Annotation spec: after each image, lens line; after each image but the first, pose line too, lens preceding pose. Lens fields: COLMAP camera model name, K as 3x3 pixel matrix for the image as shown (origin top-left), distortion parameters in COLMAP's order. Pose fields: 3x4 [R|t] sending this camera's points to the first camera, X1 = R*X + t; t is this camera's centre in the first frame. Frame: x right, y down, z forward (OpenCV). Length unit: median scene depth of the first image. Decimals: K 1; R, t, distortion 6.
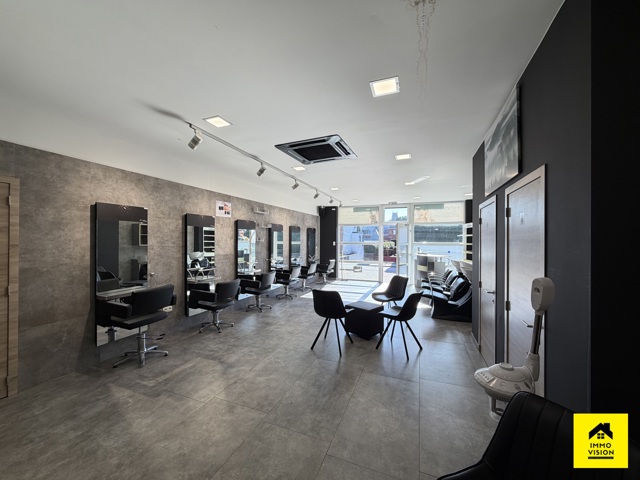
lens RADIAL K [[254.4, 0, 317.6], [0, 254.4, 239.8], [0, 0, 1]] dist [0.000937, -0.000139]
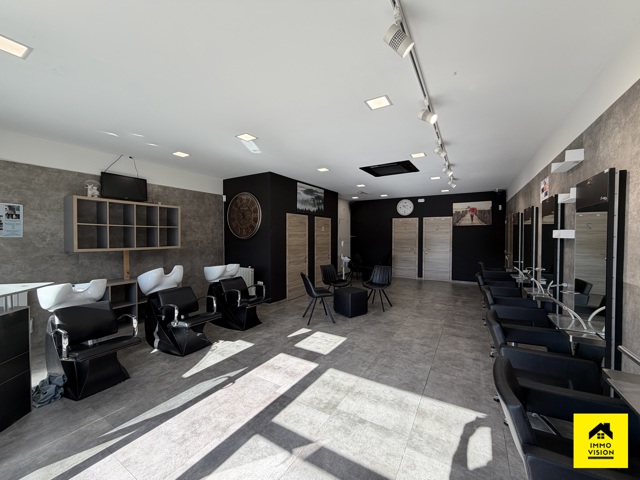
lens RADIAL K [[254.4, 0, 317.6], [0, 254.4, 239.8], [0, 0, 1]] dist [0.000937, -0.000139]
pose [[-0.987008, -0.008187, 0.160465, 0.119696], [-0.005006, 0.999783, 0.020218, 0.001142], [-0.160596, 0.019152, -0.986834, 1.769776]]
